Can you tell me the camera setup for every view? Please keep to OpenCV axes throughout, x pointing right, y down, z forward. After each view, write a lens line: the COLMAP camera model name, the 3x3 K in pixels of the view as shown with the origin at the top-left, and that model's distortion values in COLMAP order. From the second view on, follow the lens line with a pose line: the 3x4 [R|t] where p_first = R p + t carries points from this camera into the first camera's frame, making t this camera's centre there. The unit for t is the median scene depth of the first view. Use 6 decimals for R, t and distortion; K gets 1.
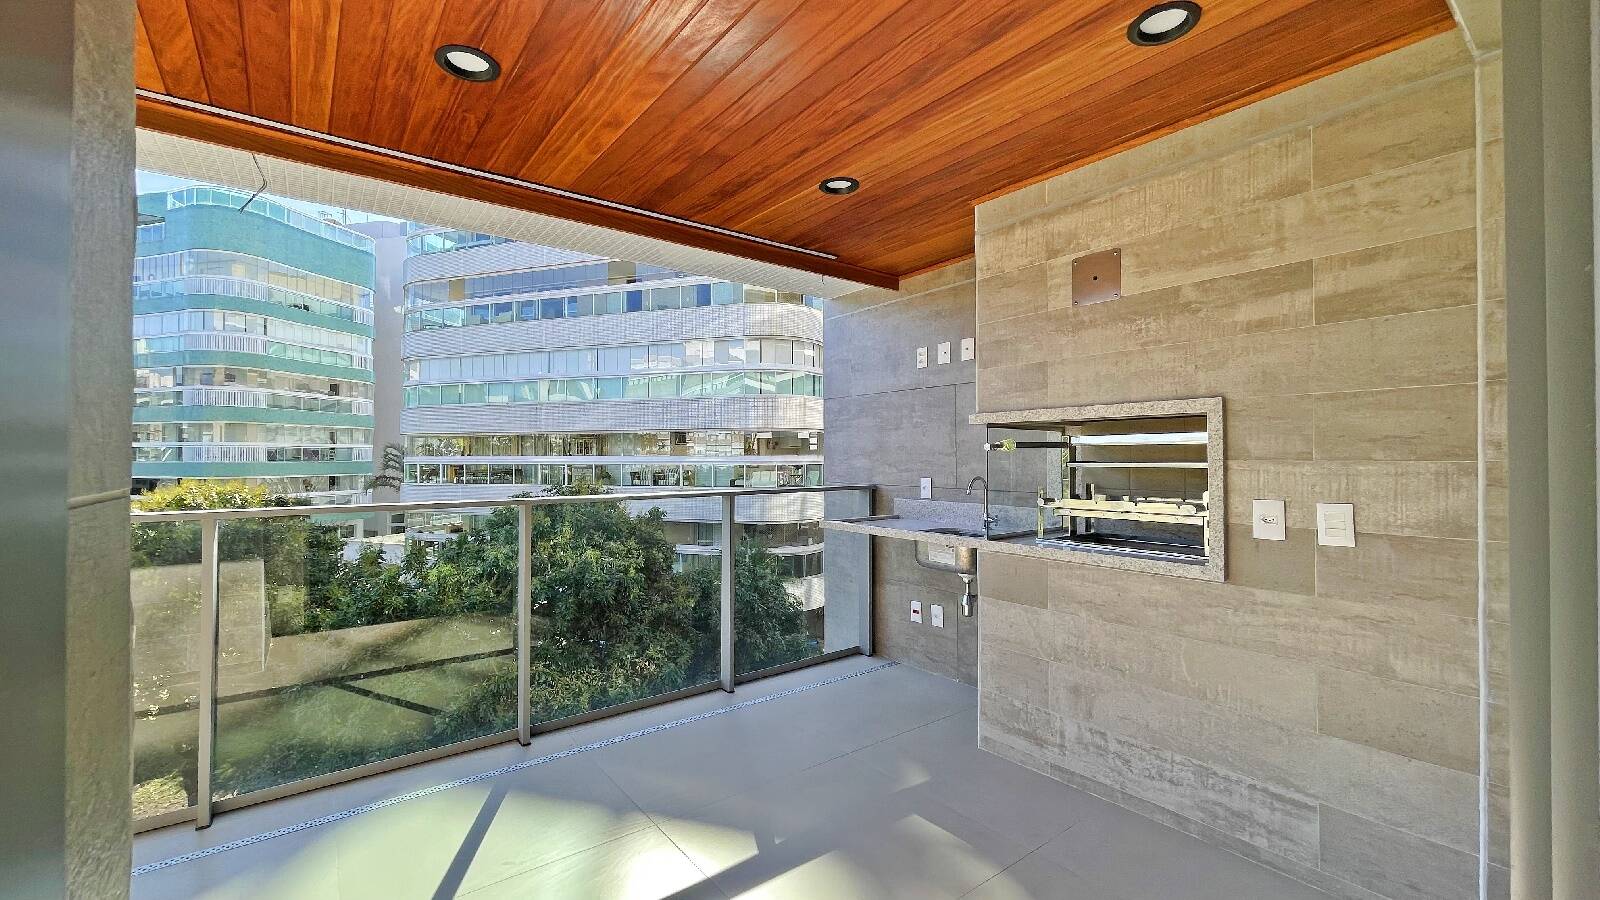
lens RADIAL K [[645.0, 0, 795.0], [0, 645.0, 451.0], [0, 0, 1]] dist [-0.001105, -0.000225]
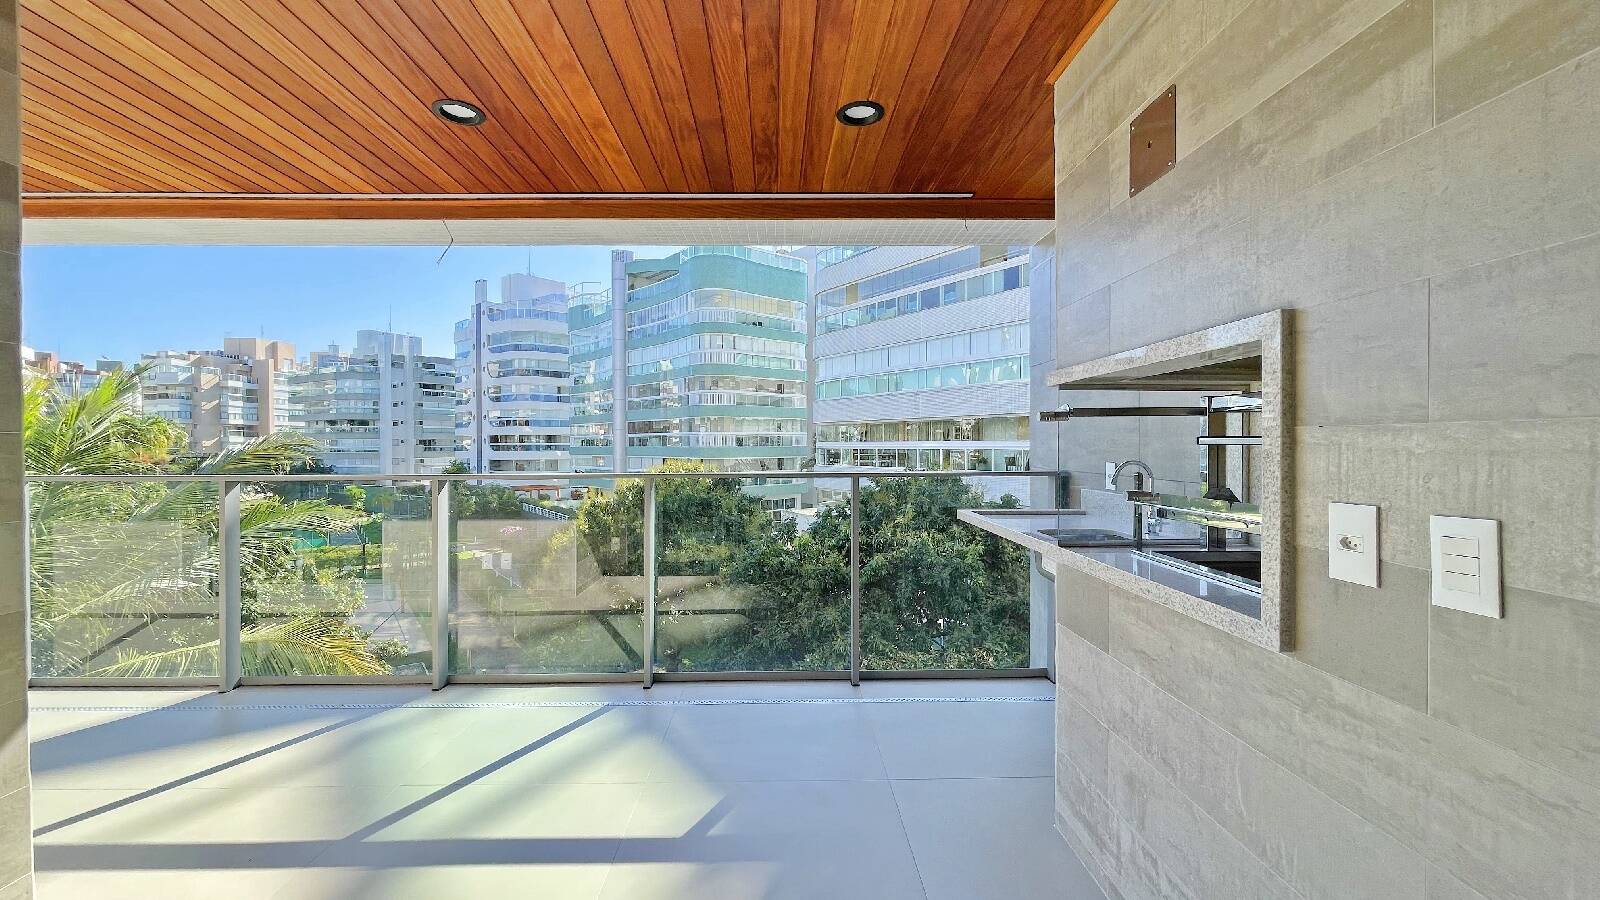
lens RADIAL K [[645.0, 0, 795.0], [0, 645.0, 451.0], [0, 0, 1]] dist [-0.001105, -0.000225]
pose [[0.807601, 0.005476, -0.589703, 0.113932], [0.007281, 0.999788, 0.019255, 0.003756], [0.589684, -0.019844, 0.807390, 0.057367]]
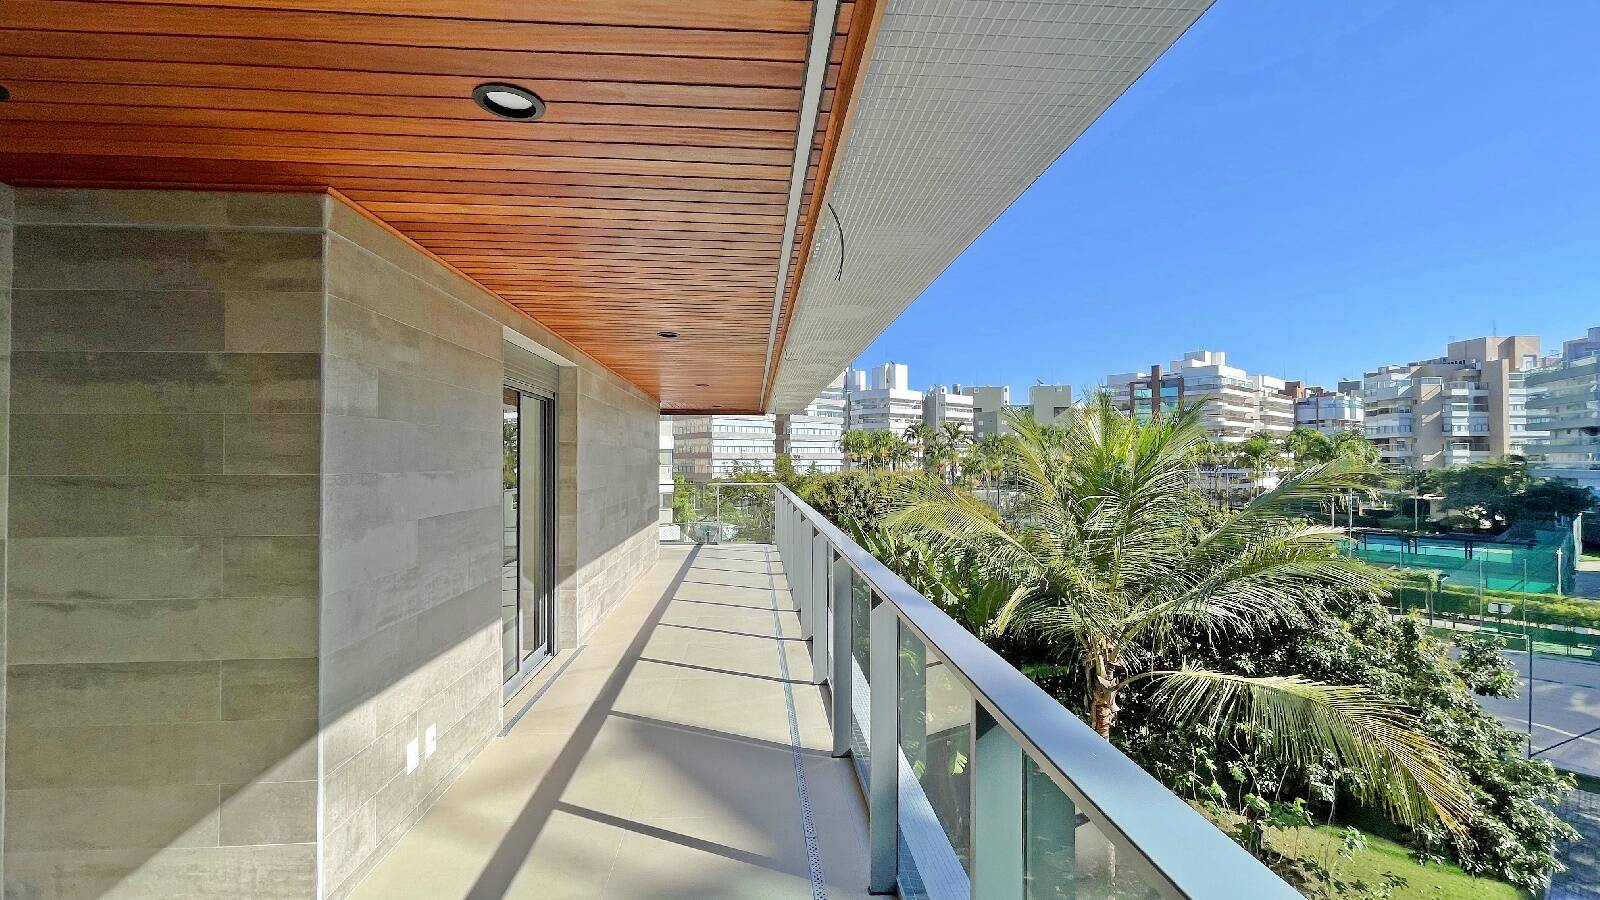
lens RADIAL K [[655.0, 0, 792.8], [0, 655.0, 448.5], [0, 0, 1]] dist [-0.001322, -0.000311]
pose [[-0.554168, -0.012144, -0.832317, 0.002740], [0.010909, 0.999702, -0.021850, -0.016834], [0.832334, -0.021188, -0.553870, 0.277250]]
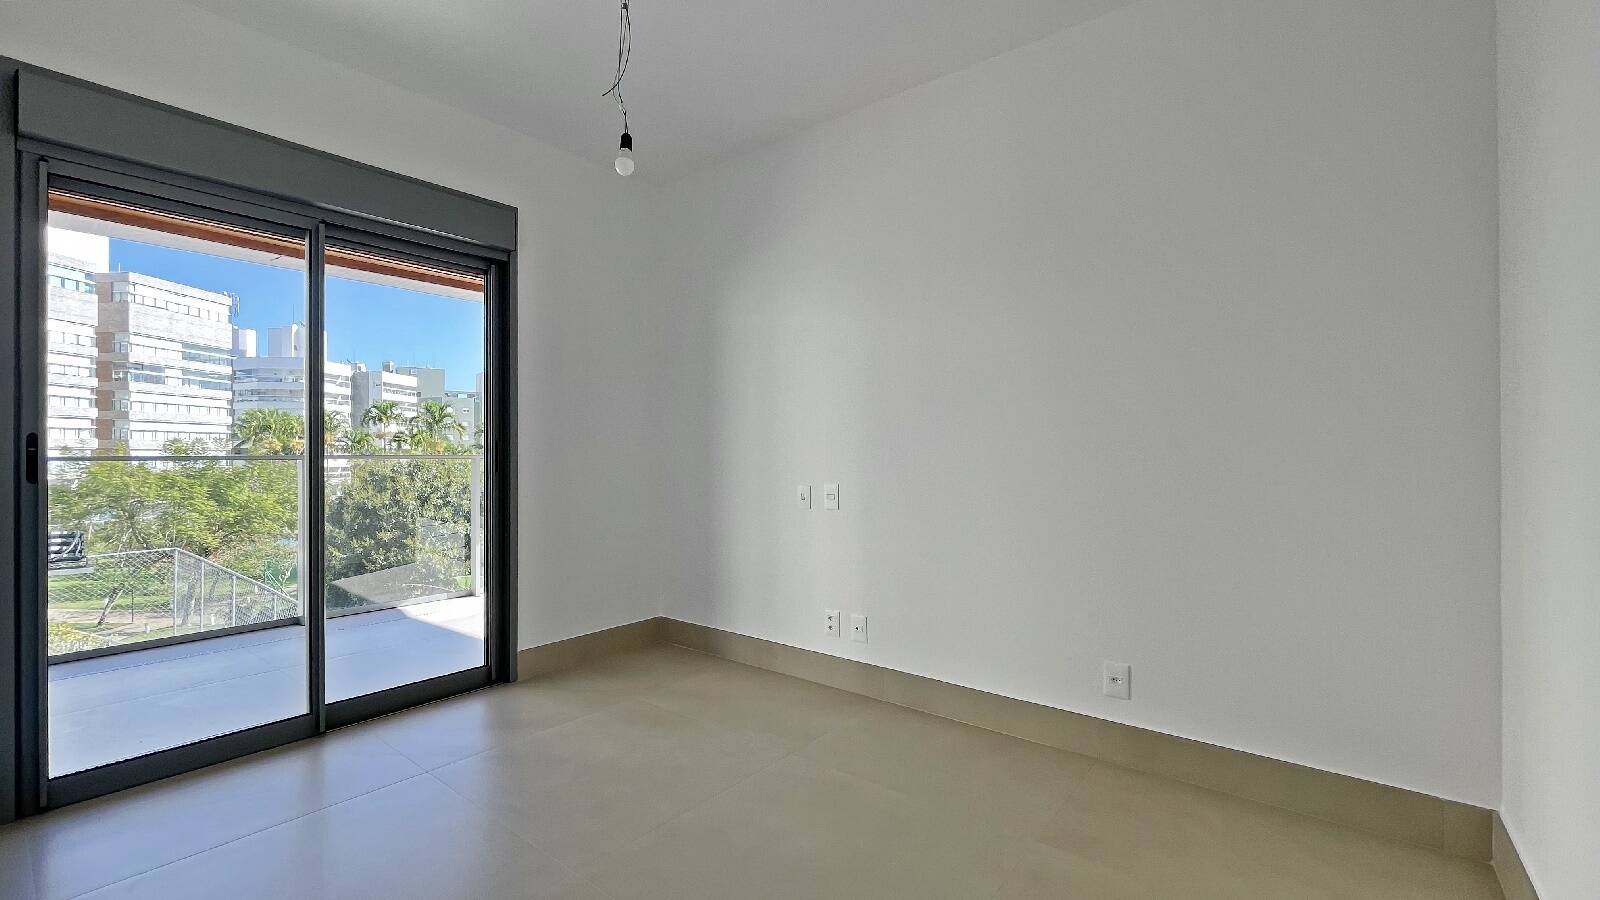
lens RADIAL K [[664.9, 0, 795.0], [0, 664.9, 452.9], [0, 0, 1]] dist [0.000659, 0.000414]
pose [[0.241101, 0.001270, -0.970499, -0.230562], [0.012159, 0.999917, 0.004329, 0.011878], [0.970424, -0.012844, 0.241066, -0.360370]]
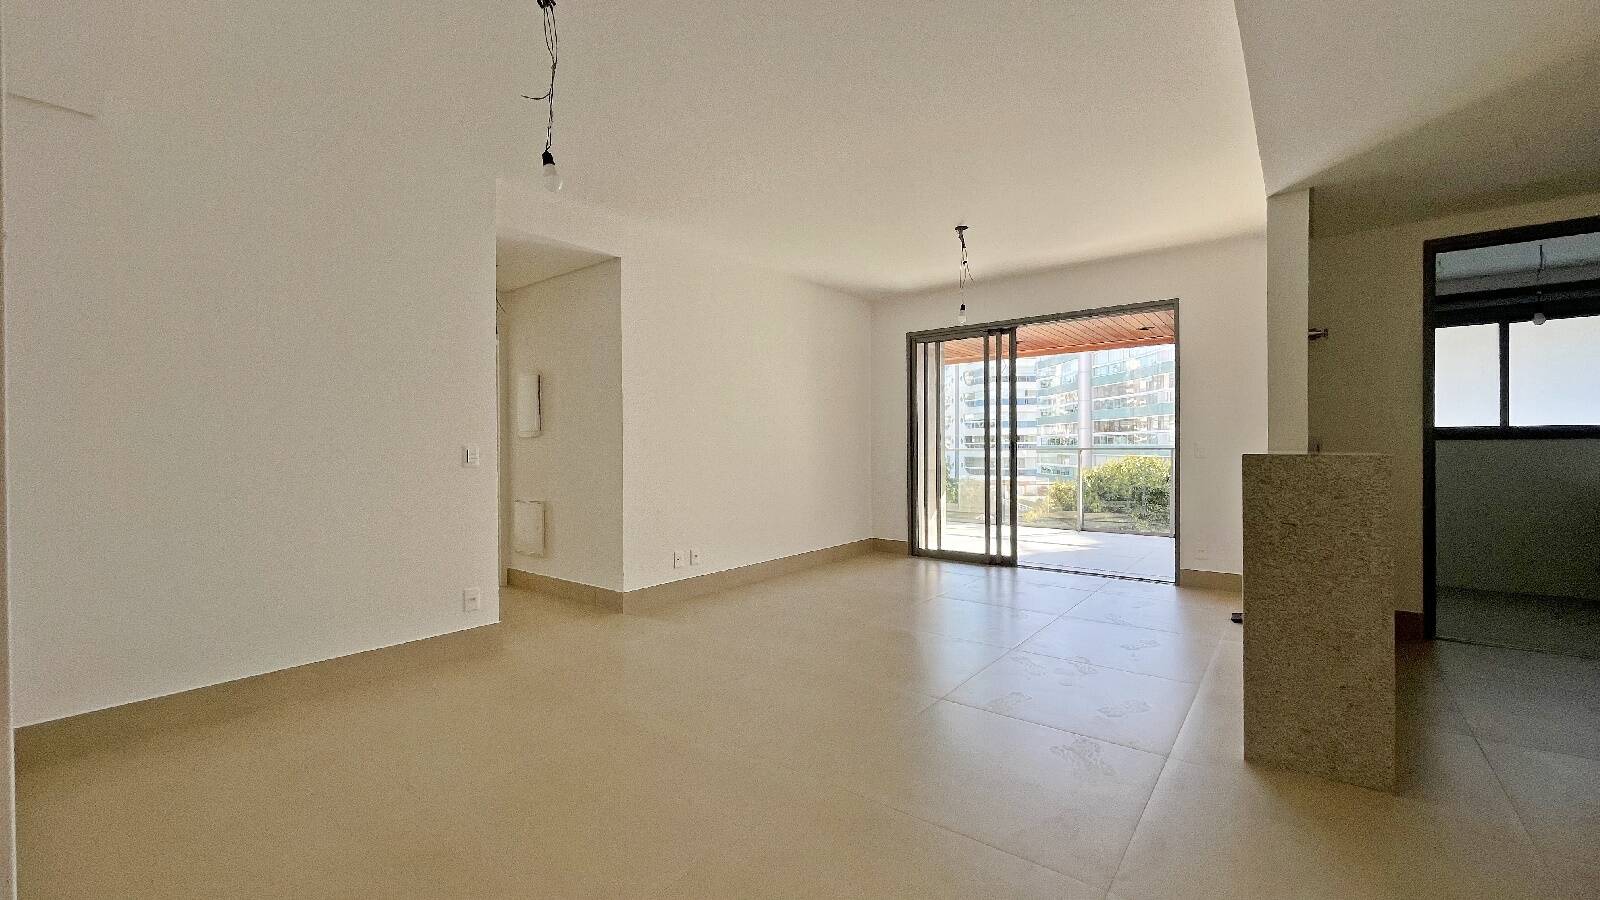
lens RADIAL K [[645.0, 0, 795.0], [0, 645.0, 451.0], [0, 0, 1]] dist [-0.001105, -0.000225]
pose [[0.244586, 0.006318, -0.969607, 0.504768], [0.015997, 0.999816, 0.010550, 0.009877], [0.969496, -0.018091, 0.244440, -0.222741]]
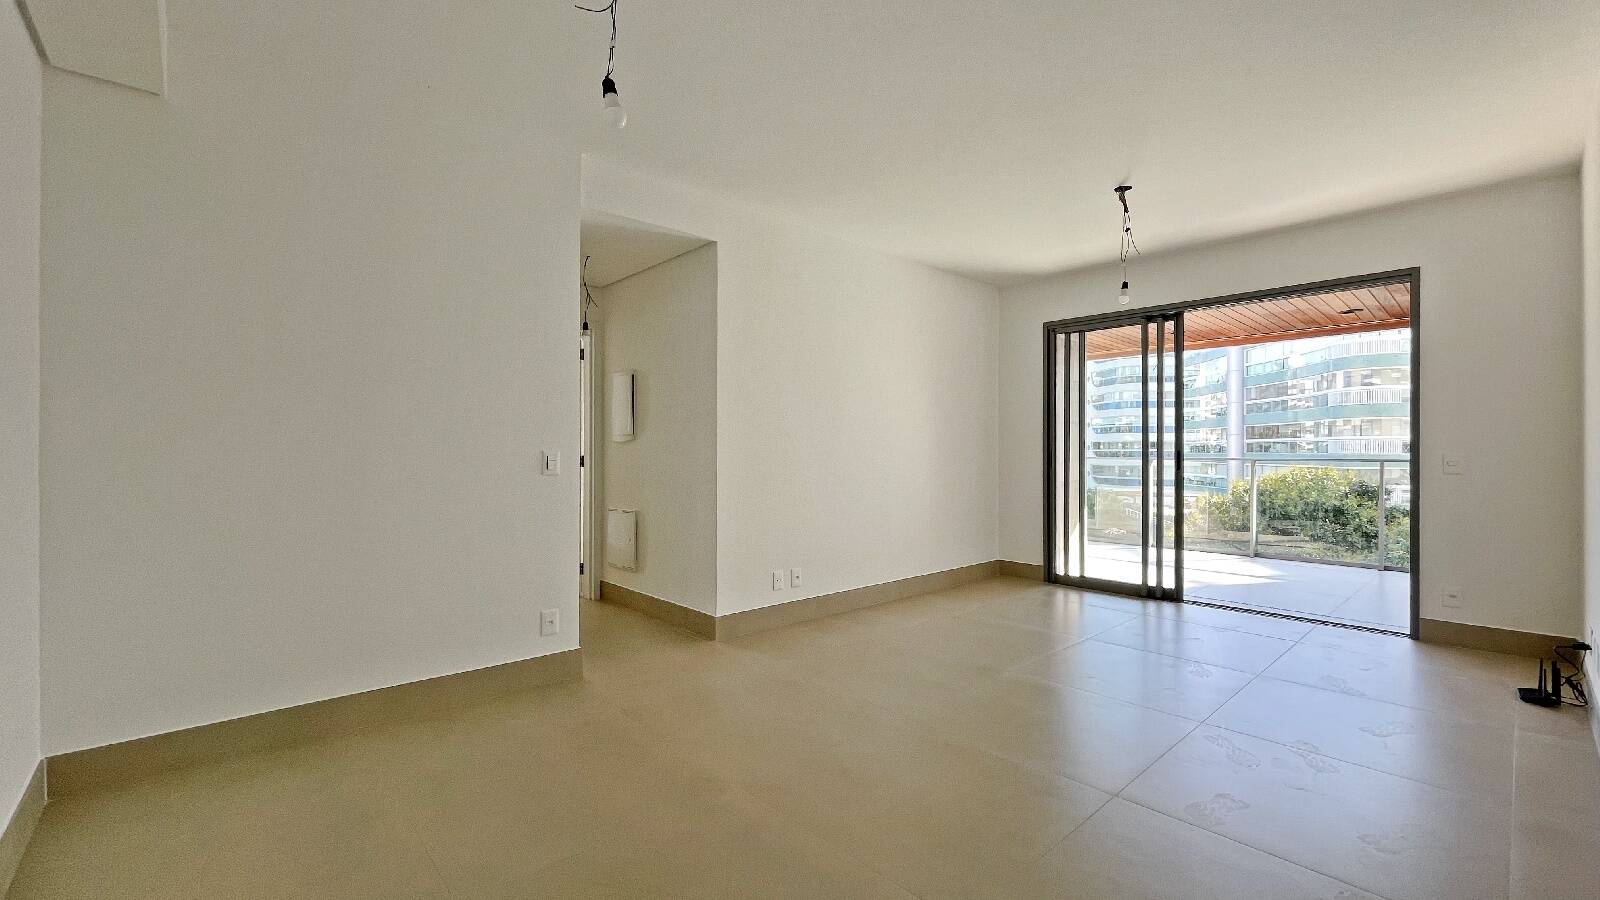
lens RADIAL K [[658.9, 0, 797.6], [0, 658.9, 449.7], [0, 0, 1]] dist [-0.001327, -0.000131]
pose [[0.087404, -0.001163, -0.996172, 0.459762], [0.007717, 0.999970, -0.000490, 0.008512], [0.996143, -0.007645, 0.087411, -0.216443]]
